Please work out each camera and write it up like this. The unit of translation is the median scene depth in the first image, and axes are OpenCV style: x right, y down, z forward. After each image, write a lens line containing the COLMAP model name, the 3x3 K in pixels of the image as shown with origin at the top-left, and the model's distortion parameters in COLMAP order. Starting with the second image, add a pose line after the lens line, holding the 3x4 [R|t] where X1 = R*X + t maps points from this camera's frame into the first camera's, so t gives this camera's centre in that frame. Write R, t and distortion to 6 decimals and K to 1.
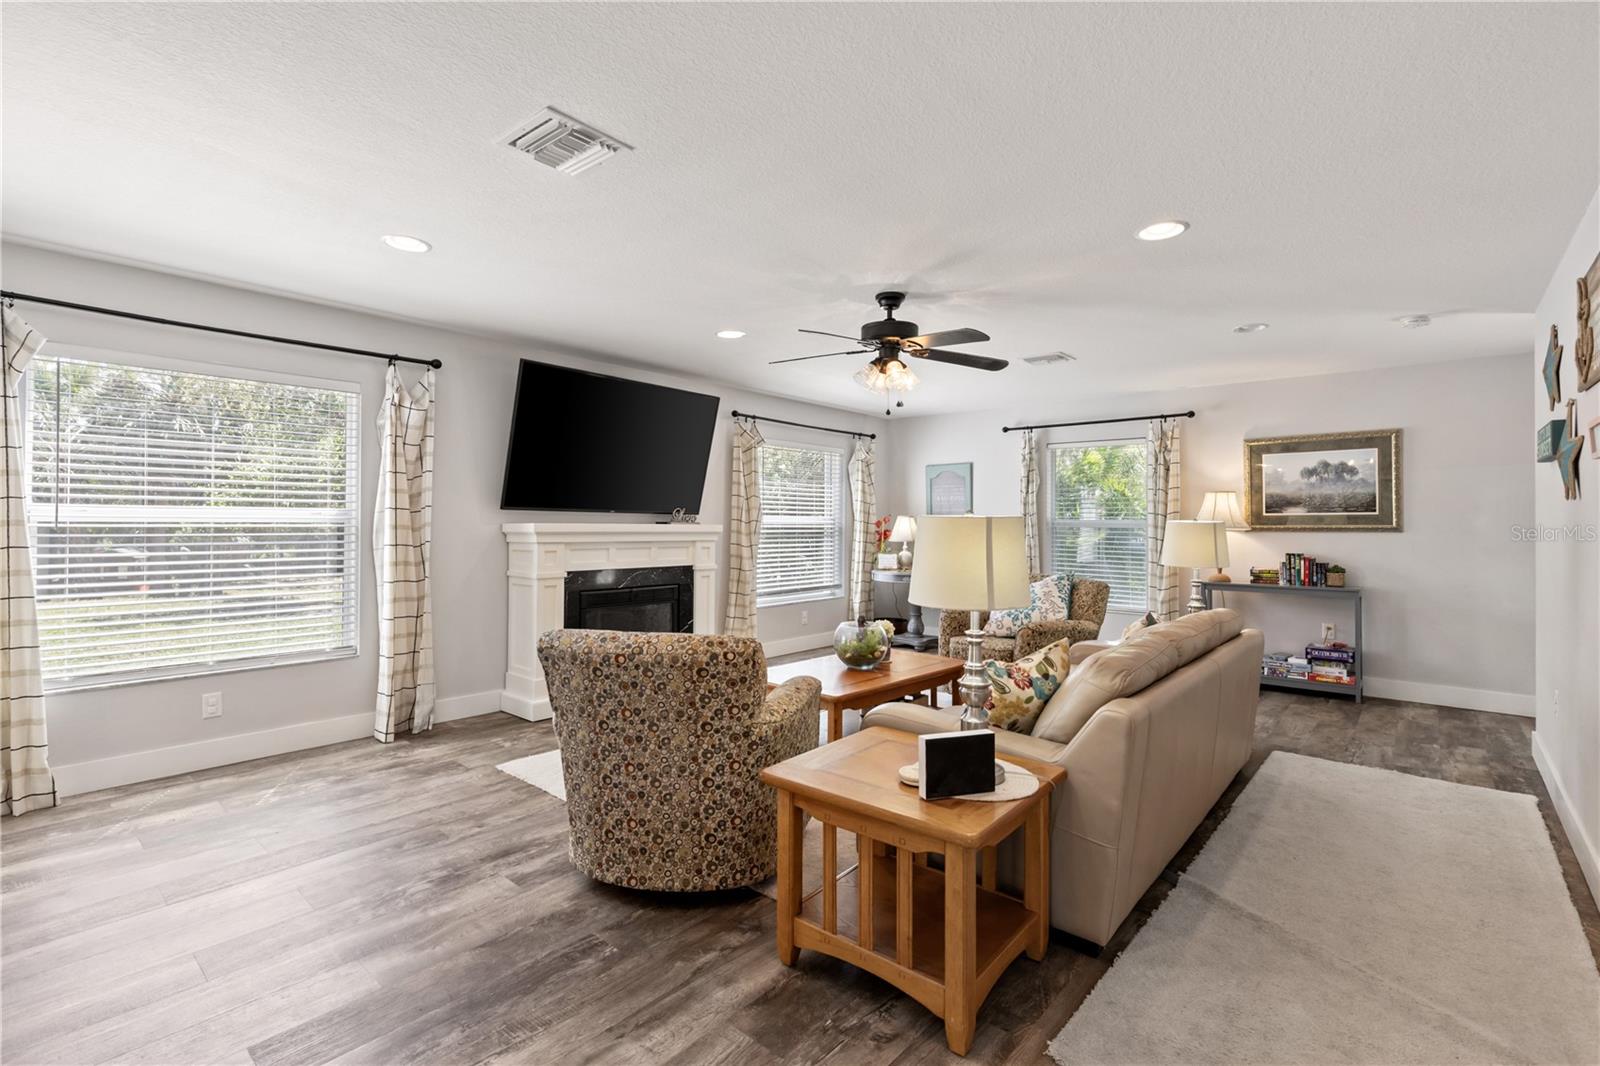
lens RADIAL K [[719.3, 0, 788.5], [0, 719.3, 519.5], [0, 0, 1]] dist [0.006401, -0.002073]
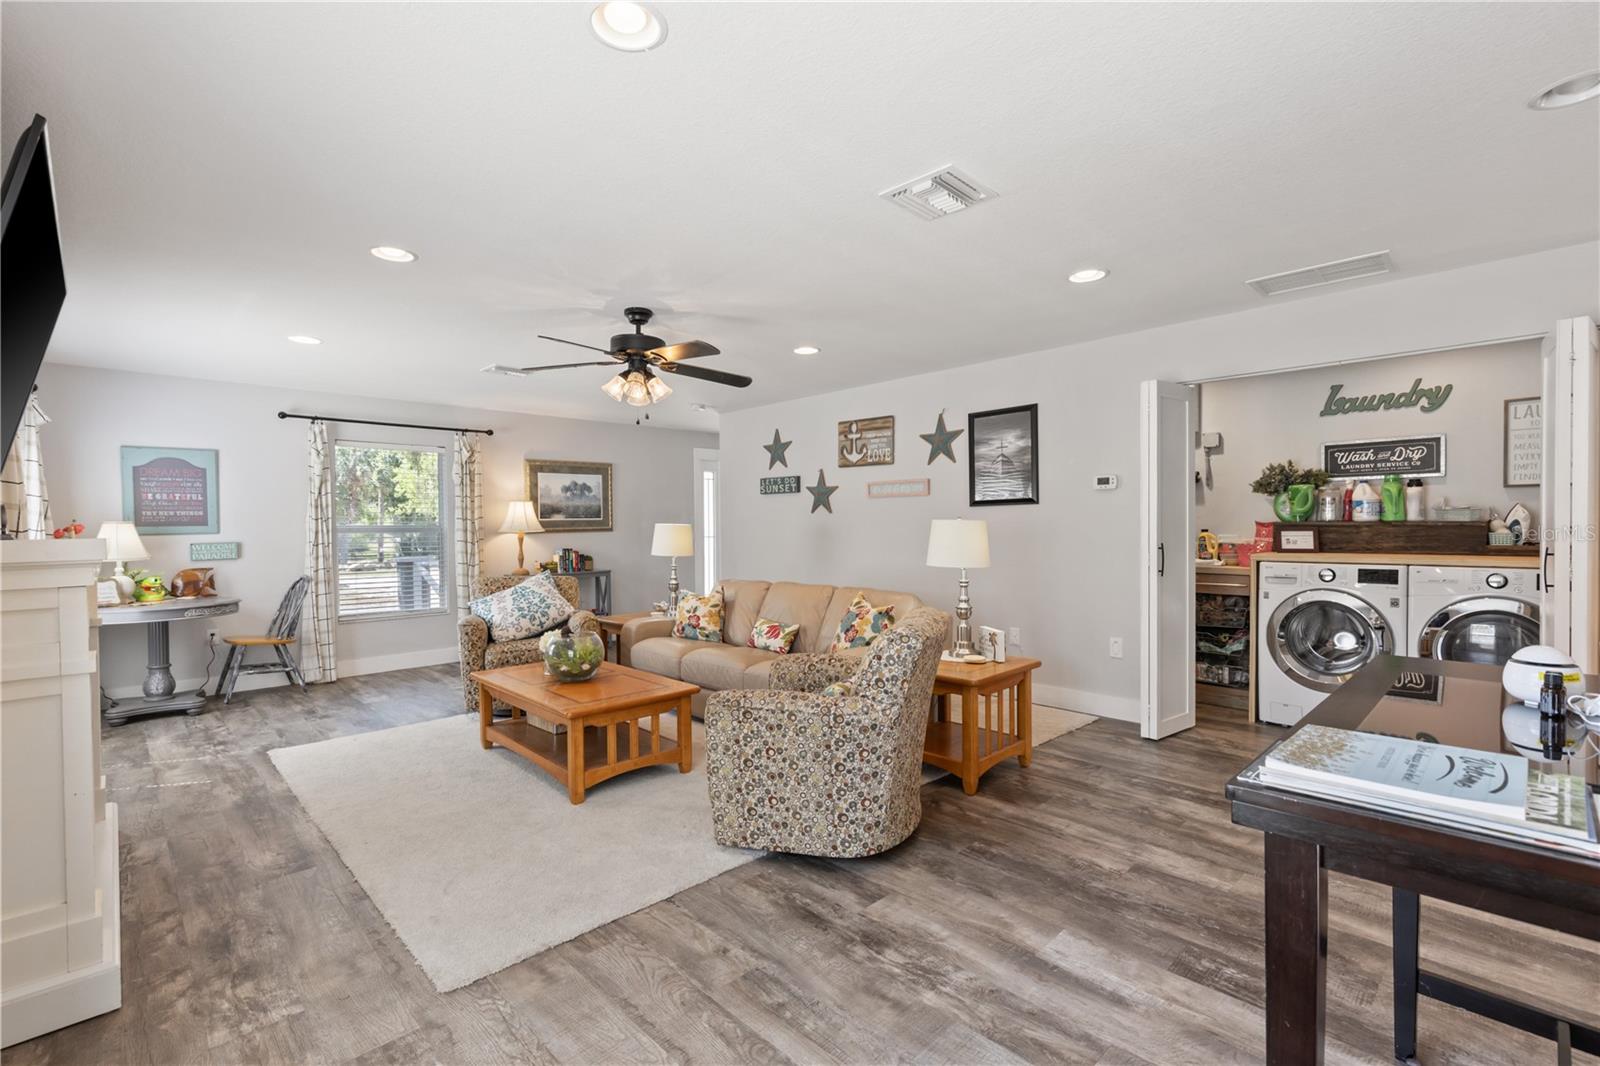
lens RADIAL K [[719.3, 0, 796.3], [0, 719.3, 529.6], [0, 0, 1]] dist [0.006401, -0.002073]
pose [[0.080509, -0.012345, 0.996677, -0.709477], [0.007291, 0.999904, 0.011796, -0.001495], [-0.996727, 0.006317, 0.080591, 0.543600]]
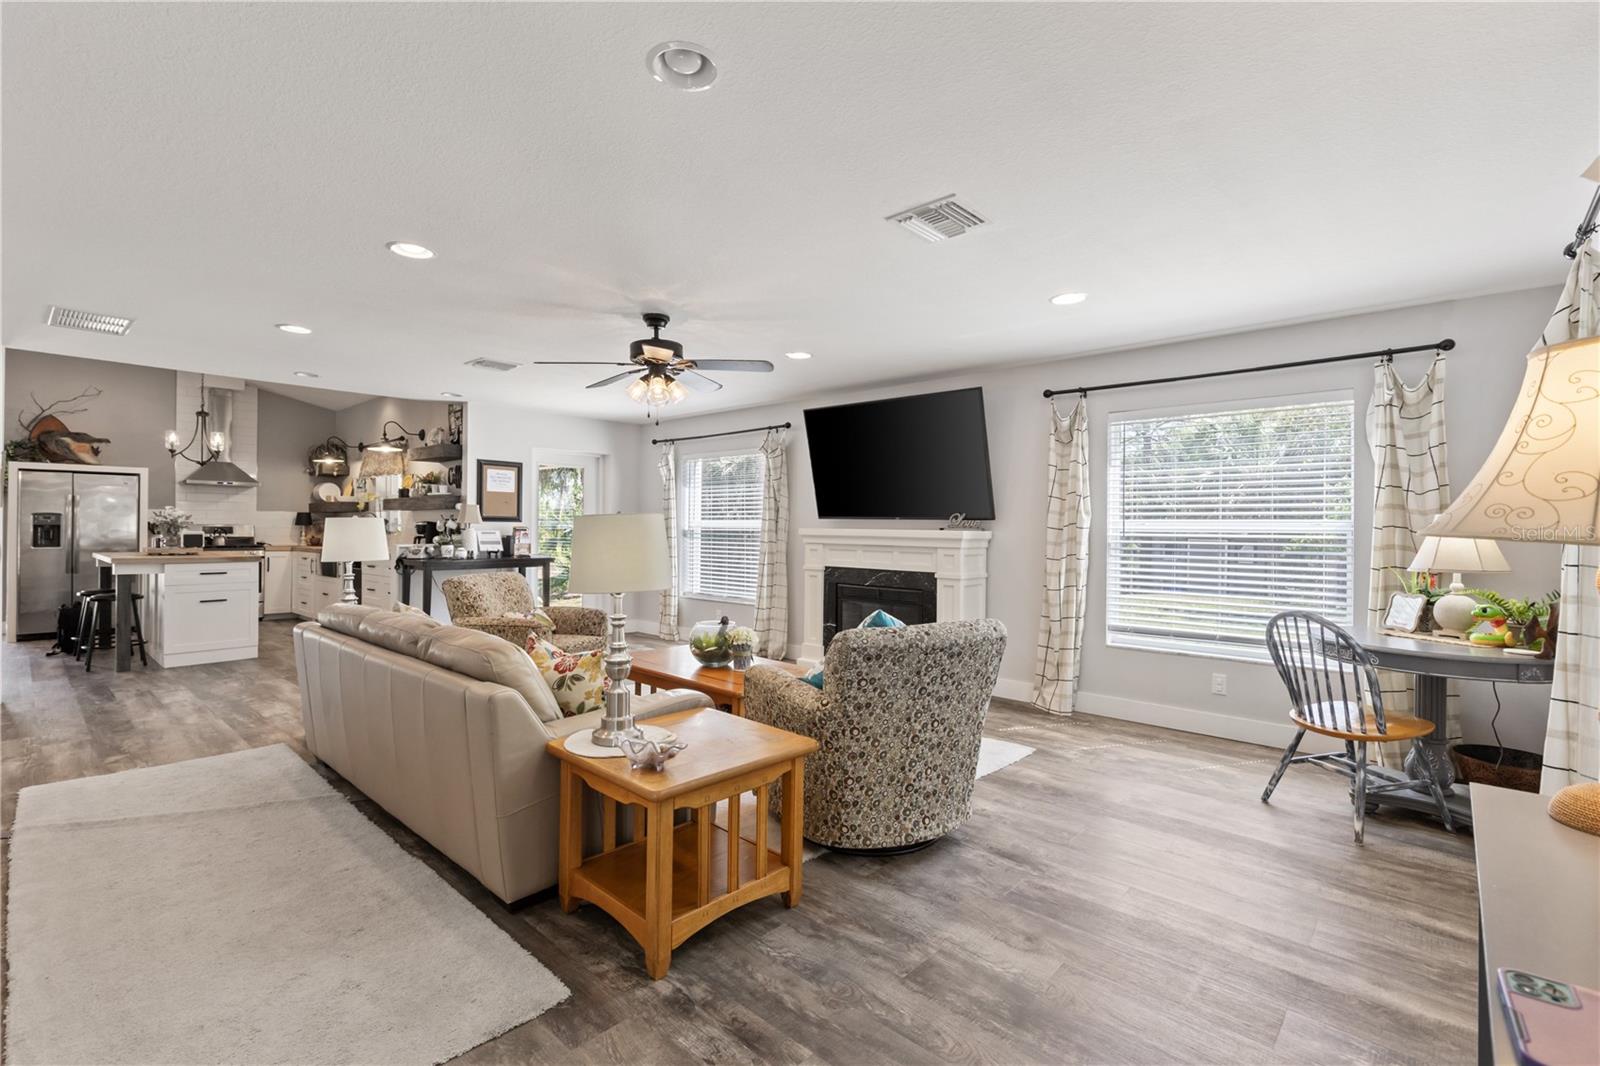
lens RADIAL K [[719.3, 0, 800.9], [0, 719.3, 528.7], [0, 0, 1]] dist [0.006401, -0.002073]
pose [[-0.010171, -0.005306, -0.999934, 0.975539], [-0.004211, 0.999977, -0.005264, 0.012790], [0.999939, 0.004157, -0.010193, 0.977137]]
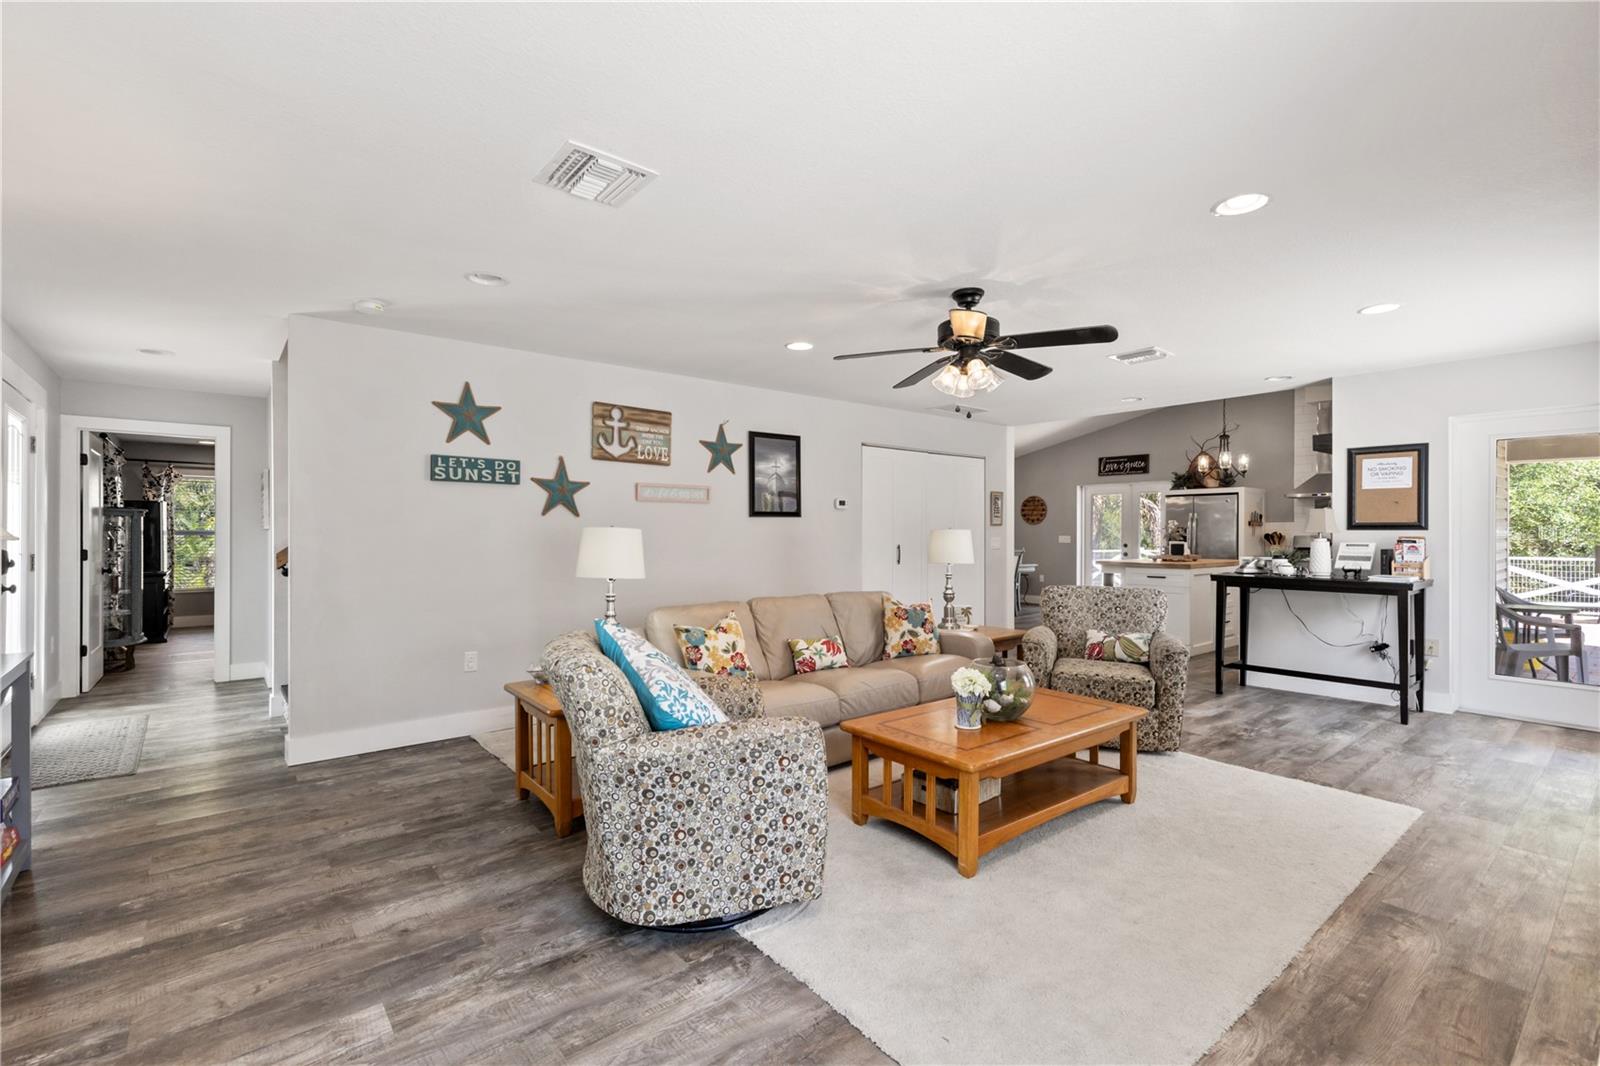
lens RADIAL K [[719.3, 0, 793.3], [0, 719.3, 531.4], [0, 0, 1]] dist [0.006401, -0.002073]
pose [[-0.987520, -0.007948, 0.157291, 0.172116], [-0.008688, 0.999954, -0.004018, 0.007077], [-0.157252, -0.005334, -0.987544, 1.561398]]
